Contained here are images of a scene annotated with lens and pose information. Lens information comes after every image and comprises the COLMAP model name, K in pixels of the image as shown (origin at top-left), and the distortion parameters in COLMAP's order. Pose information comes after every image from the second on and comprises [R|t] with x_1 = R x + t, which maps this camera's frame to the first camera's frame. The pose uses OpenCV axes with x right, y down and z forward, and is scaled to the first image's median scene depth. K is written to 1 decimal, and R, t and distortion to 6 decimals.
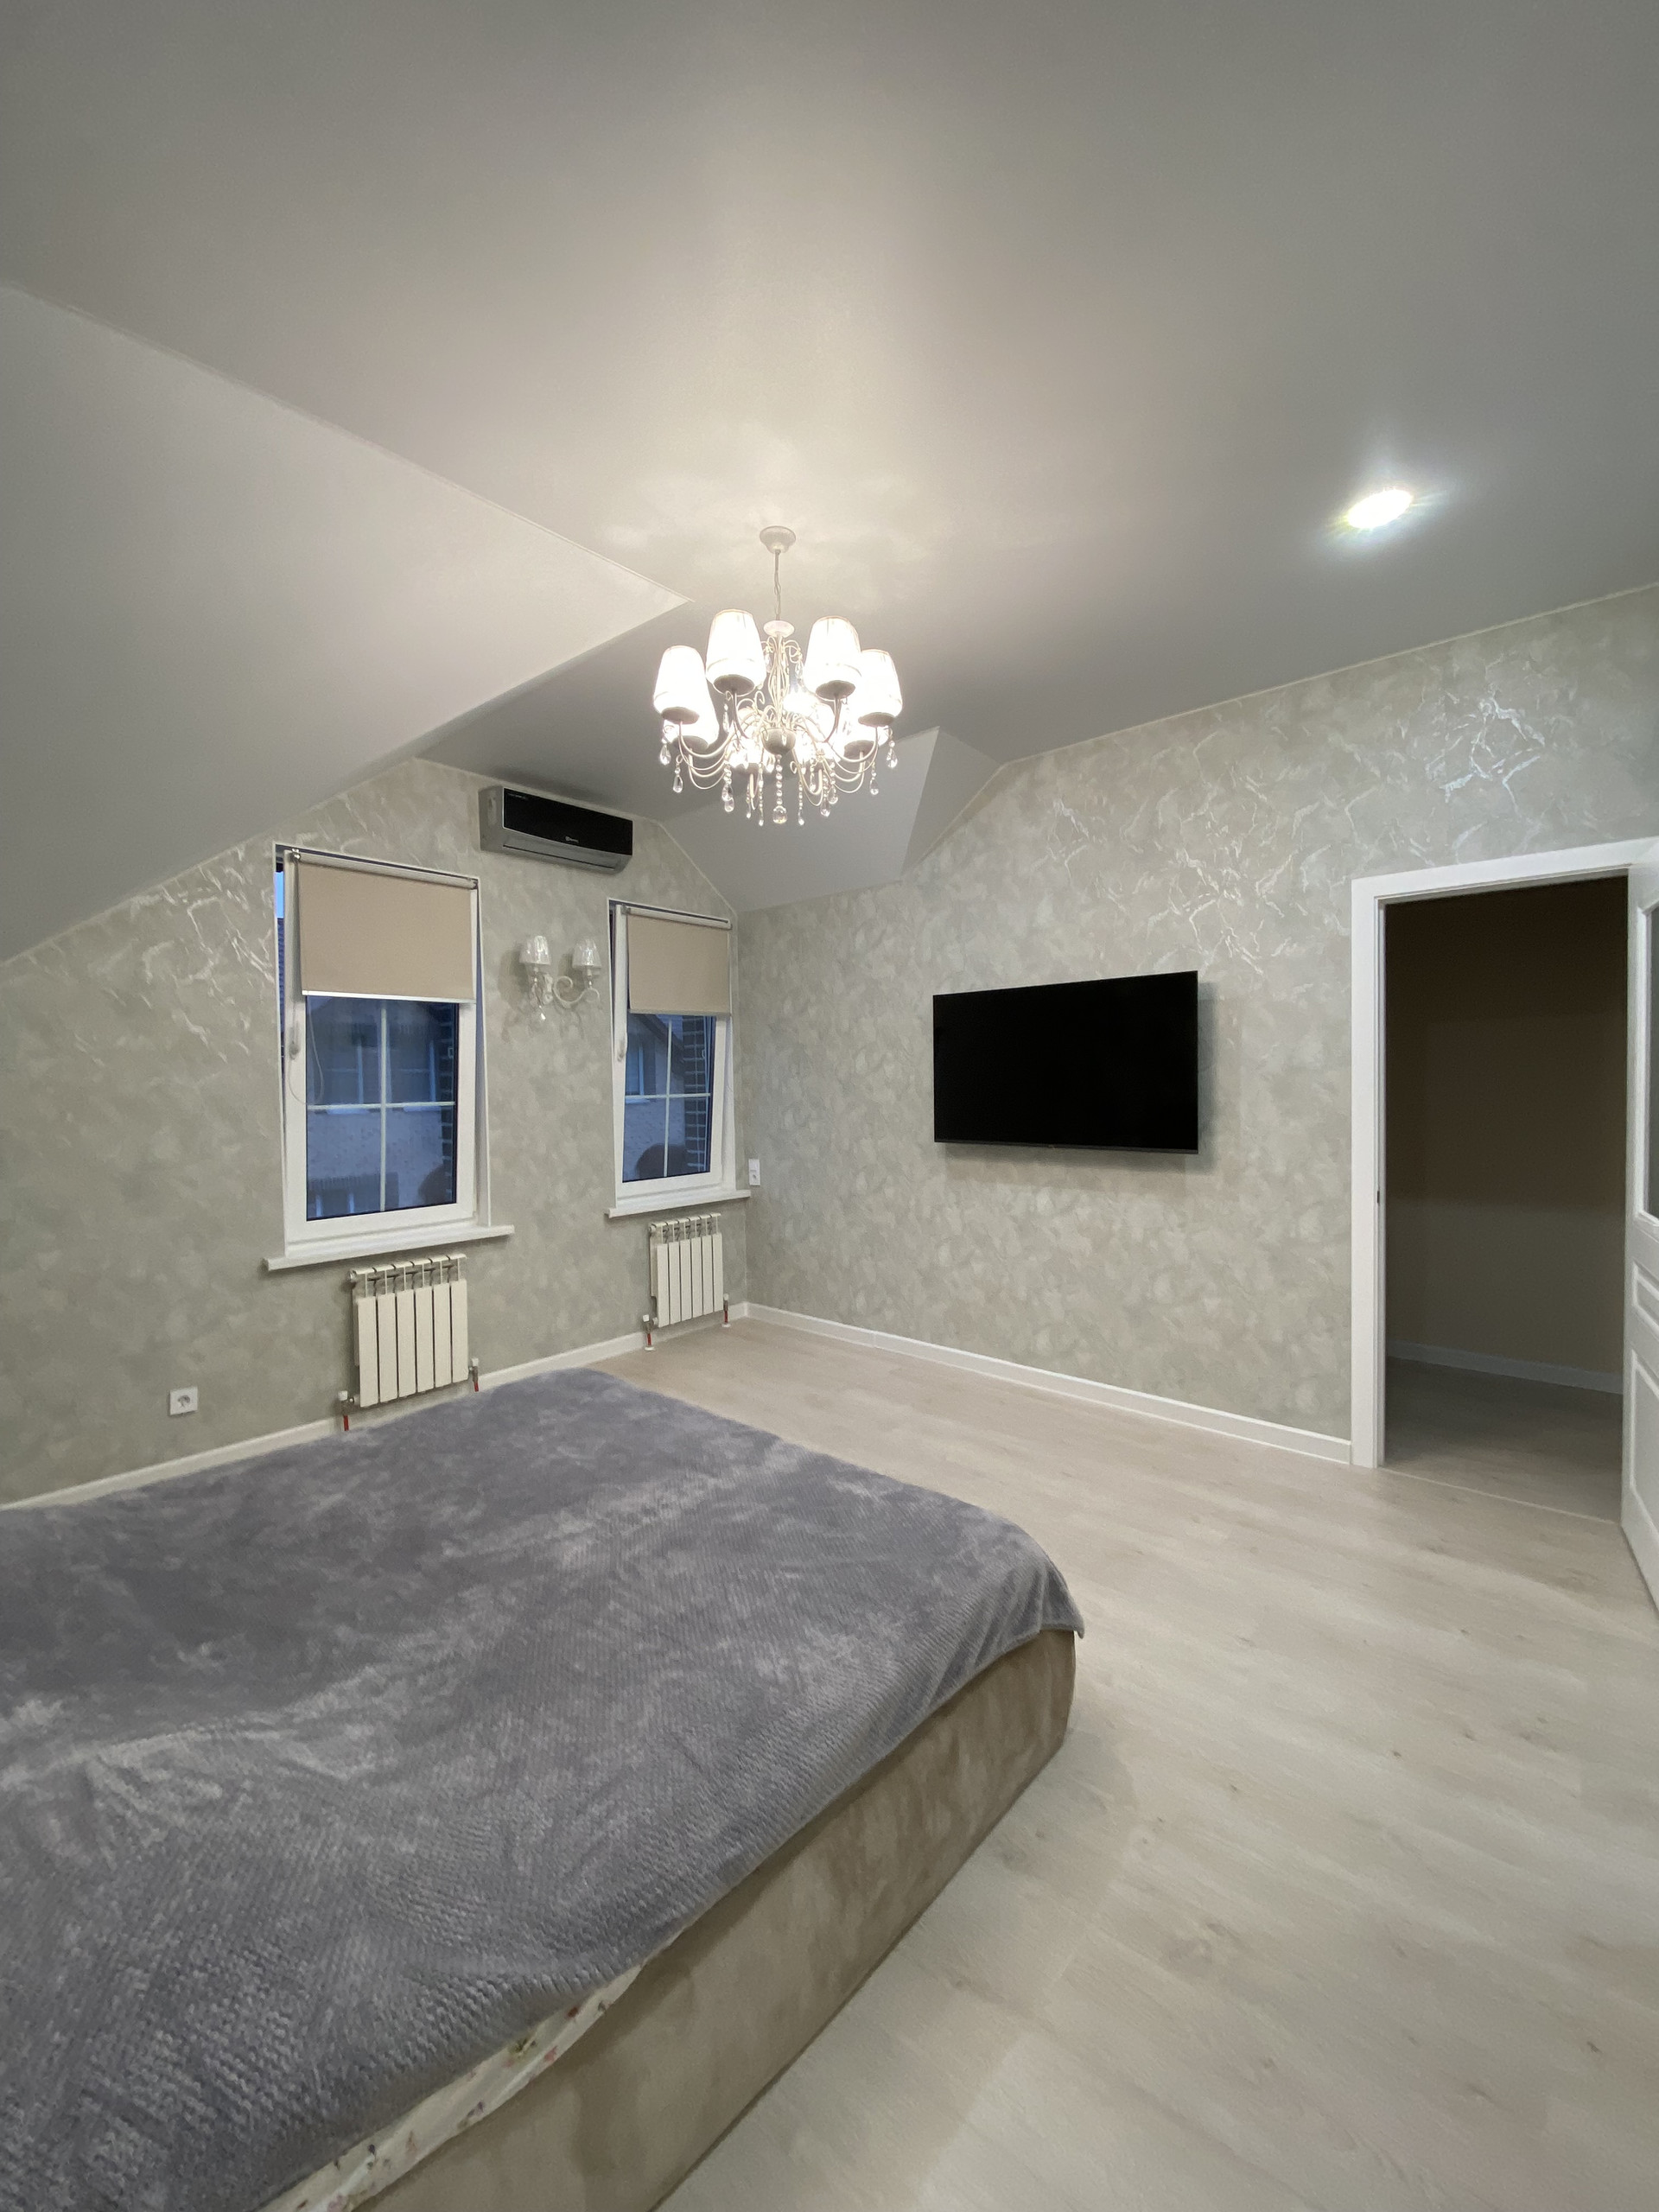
lens RADIAL K [[897.3, 0, 829.5], [0, 897.3, 1106.0], [0, 0, 1]] dist [0.036218, -0.036128]
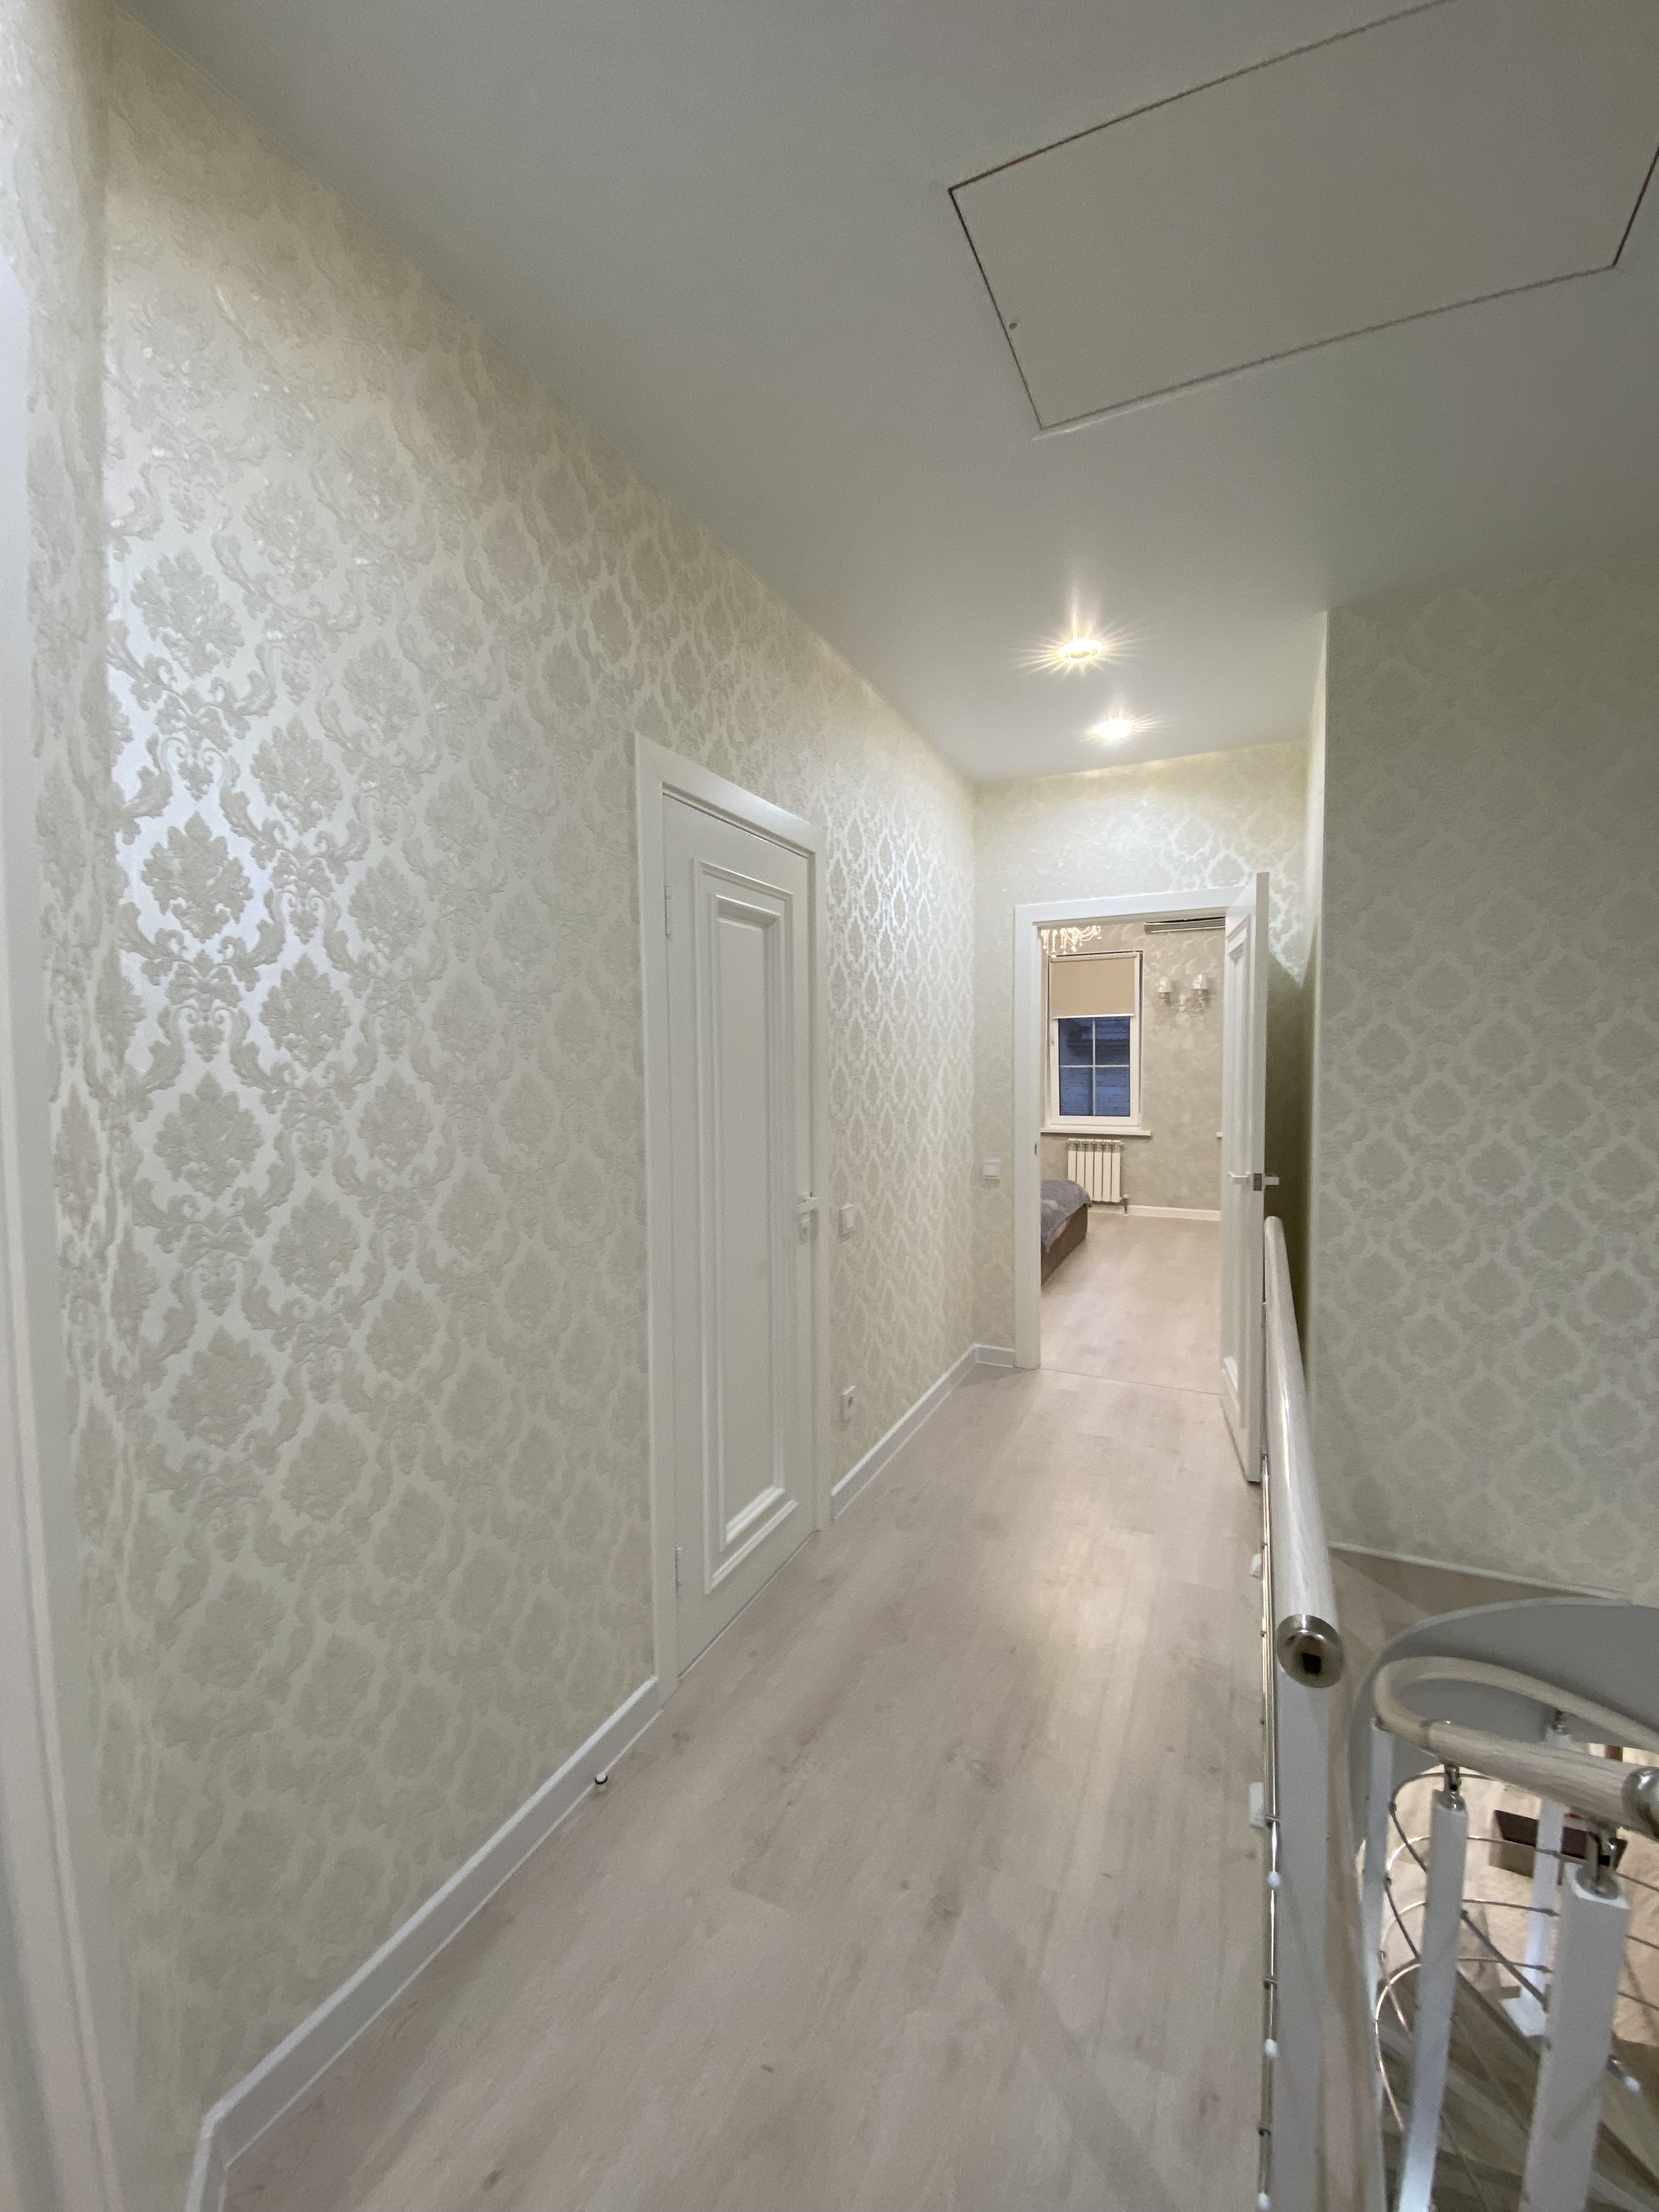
lens RADIAL K [[897.3, 0, 829.5], [0, 897.3, 1106.0], [0, 0, 1]] dist [0.036218, -0.036128]
pose [[0.271725, 0.059767, -0.960517, 1.347168], [-0.019506, 0.998207, 0.056594, -0.016017], [0.962177, 0.003358, 0.272403, -0.181915]]
